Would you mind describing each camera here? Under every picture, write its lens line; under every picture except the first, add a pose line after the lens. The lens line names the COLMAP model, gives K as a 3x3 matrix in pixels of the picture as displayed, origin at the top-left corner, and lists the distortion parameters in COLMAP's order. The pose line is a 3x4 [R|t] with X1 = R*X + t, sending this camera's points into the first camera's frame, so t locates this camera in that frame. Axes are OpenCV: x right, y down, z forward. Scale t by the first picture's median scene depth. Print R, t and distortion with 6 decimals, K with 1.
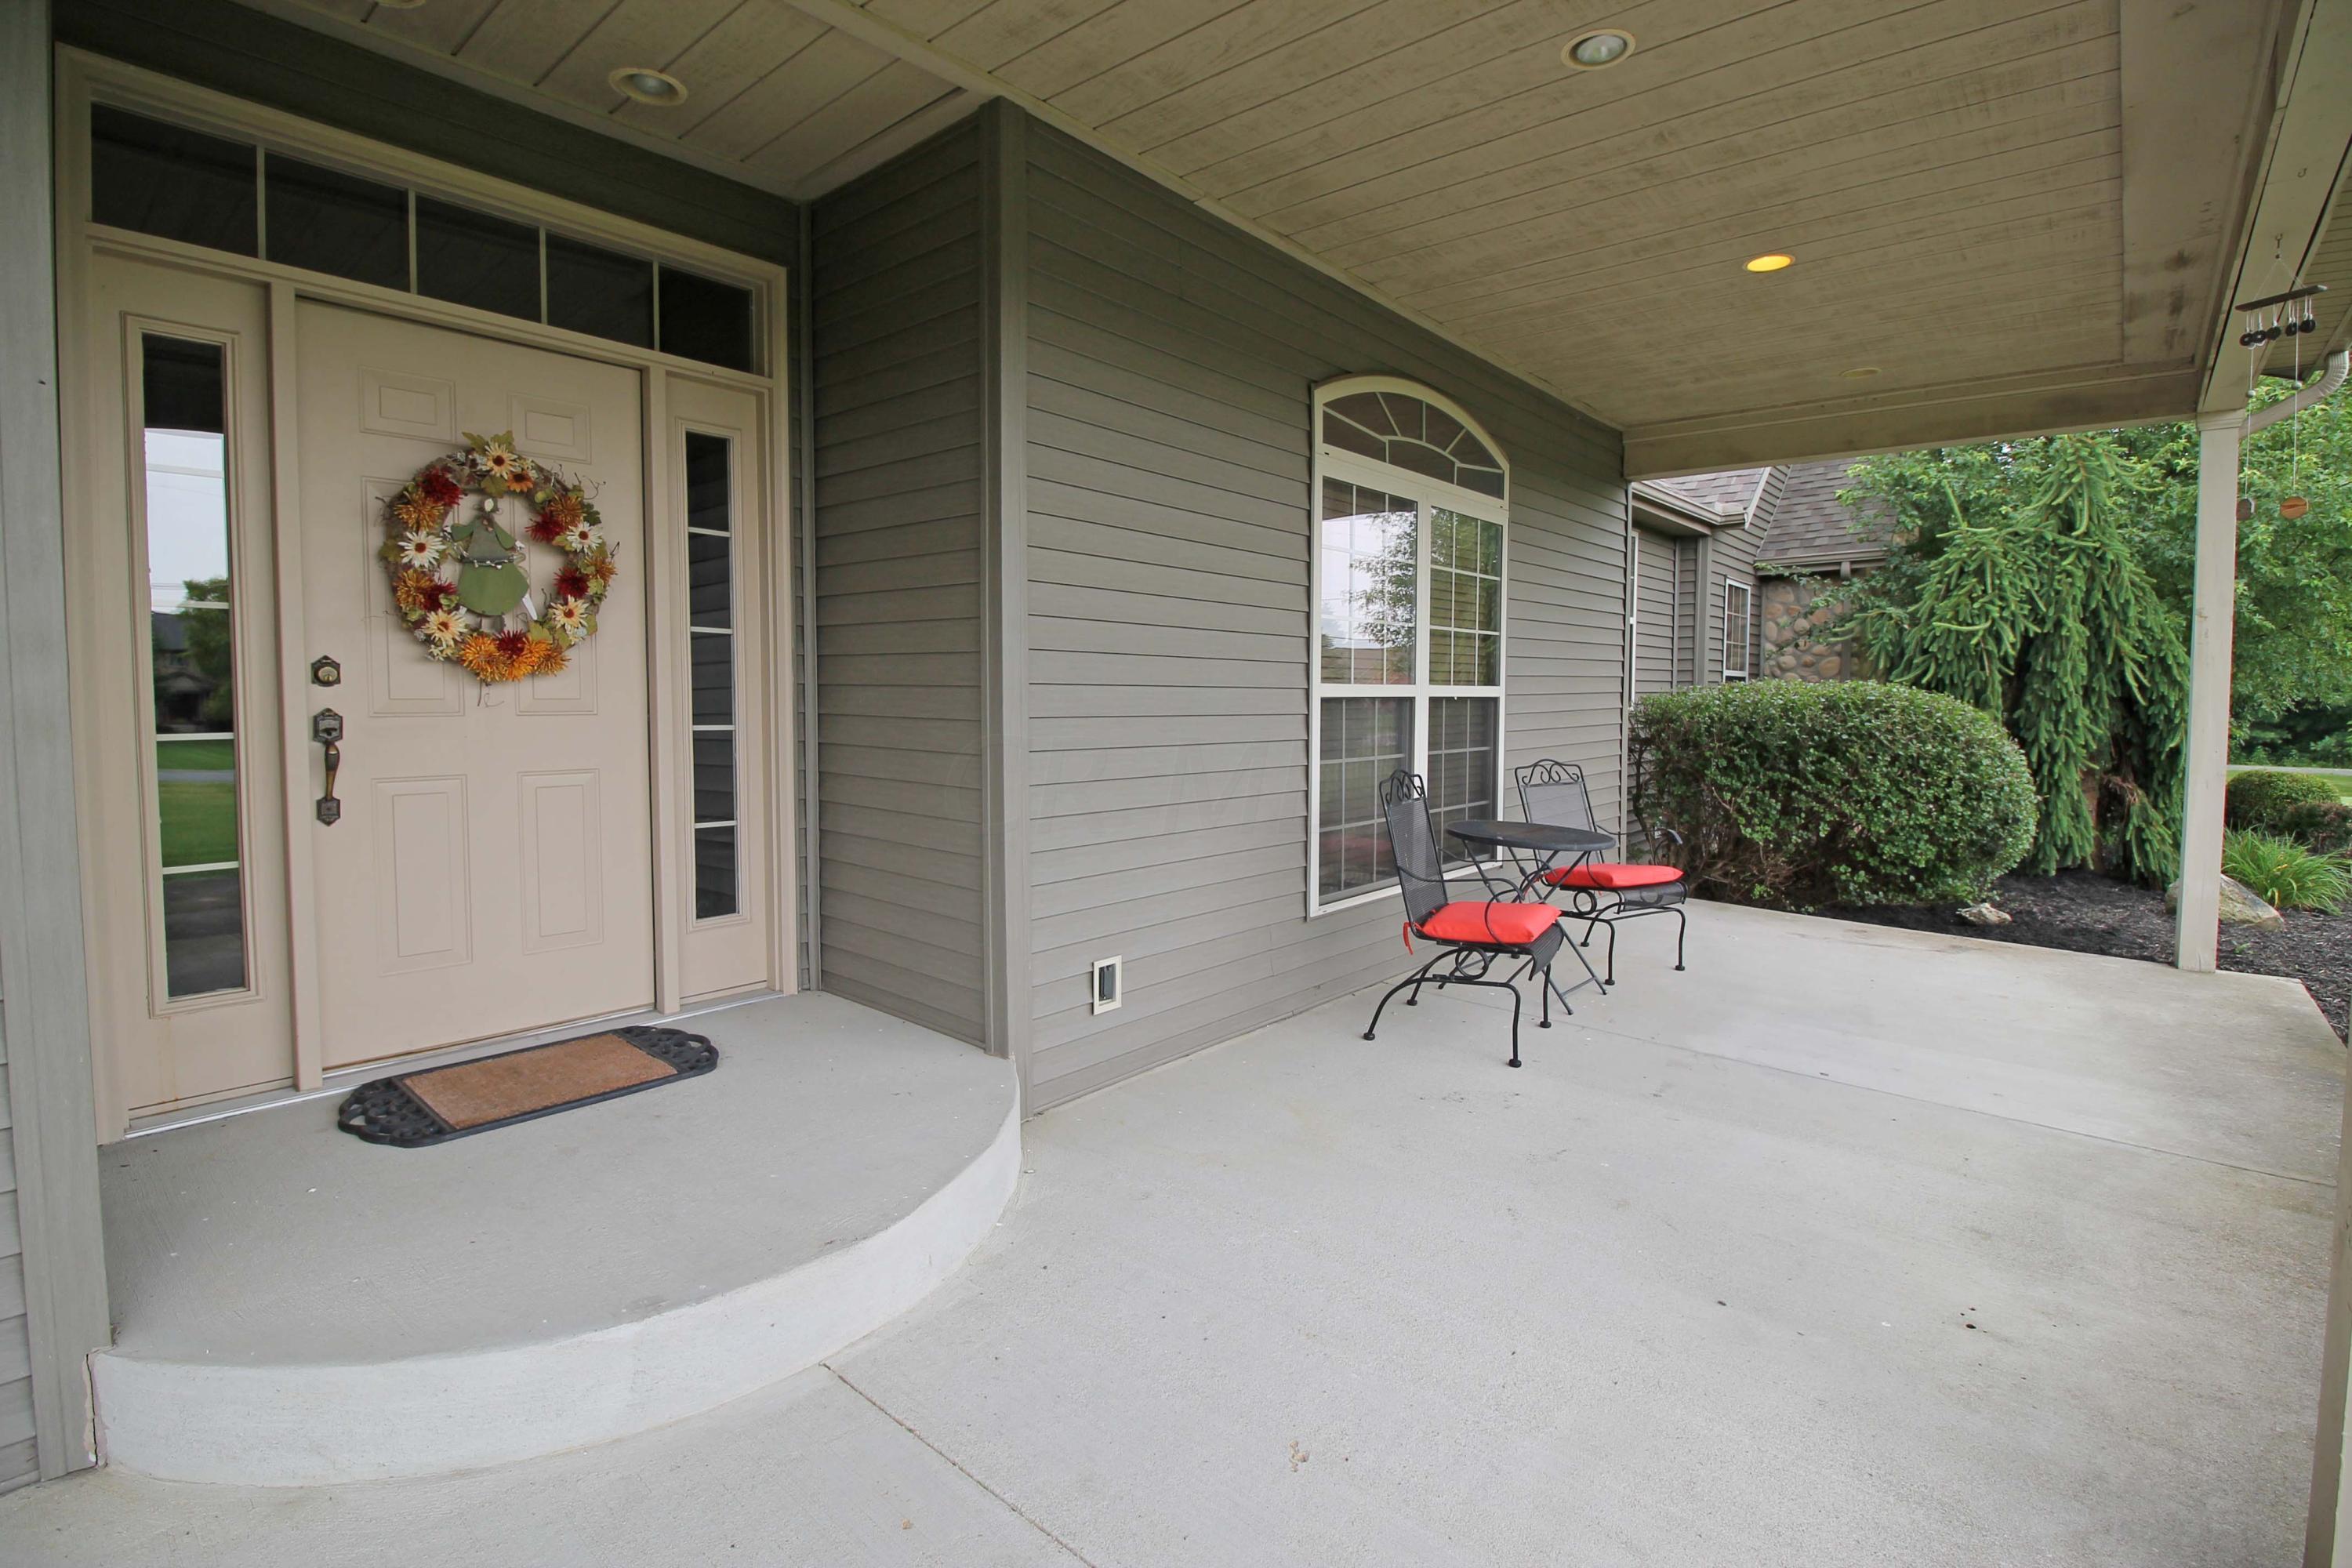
lens RADIAL K [[1105.1, 0, 1175.6], [0, 1105.1, 750.4], [0, 0, 1]] dist [-0.000480, -0.013469]
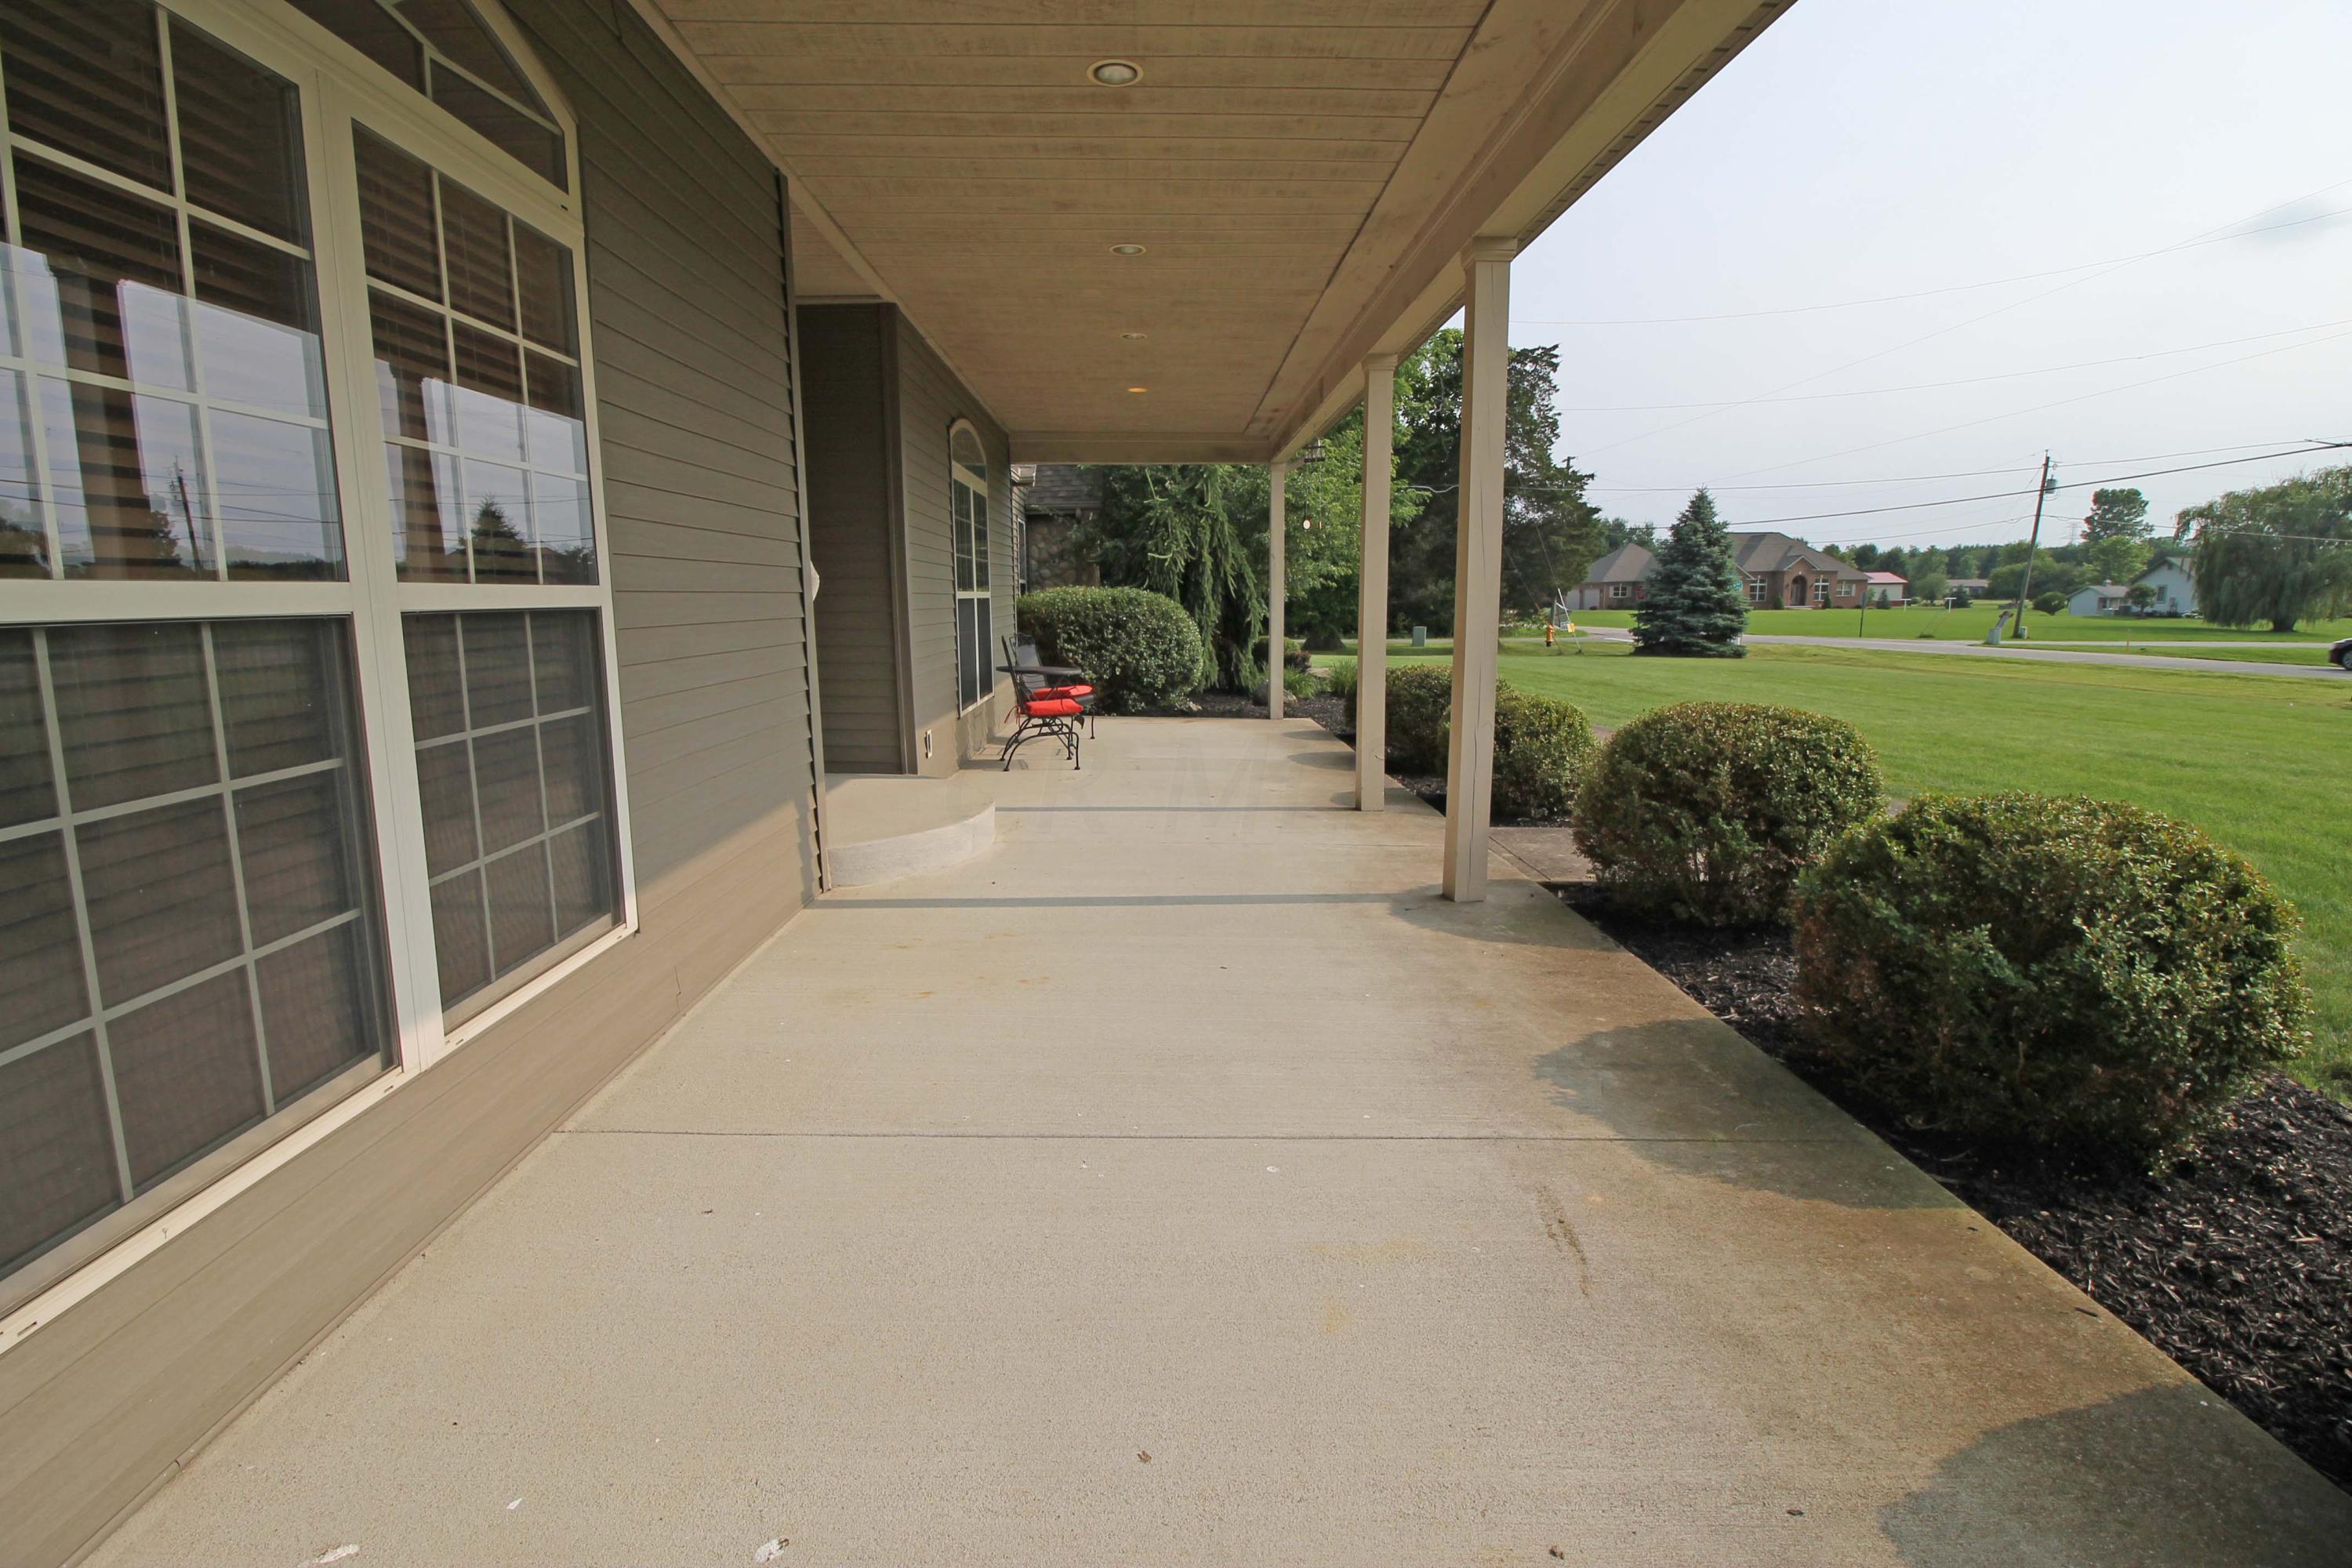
lens RADIAL K [[1105.4, 0, 1175.2], [0, 1105.4, 753.2], [0, 0, 1]] dist [0.000705, -0.014677]
pose [[0.743368, -0.102256, 0.661021, -0.942589], [0.042920, 0.993501, 0.105421, 0.033545], [-0.667505, -0.049995, 0.742925, -0.707807]]
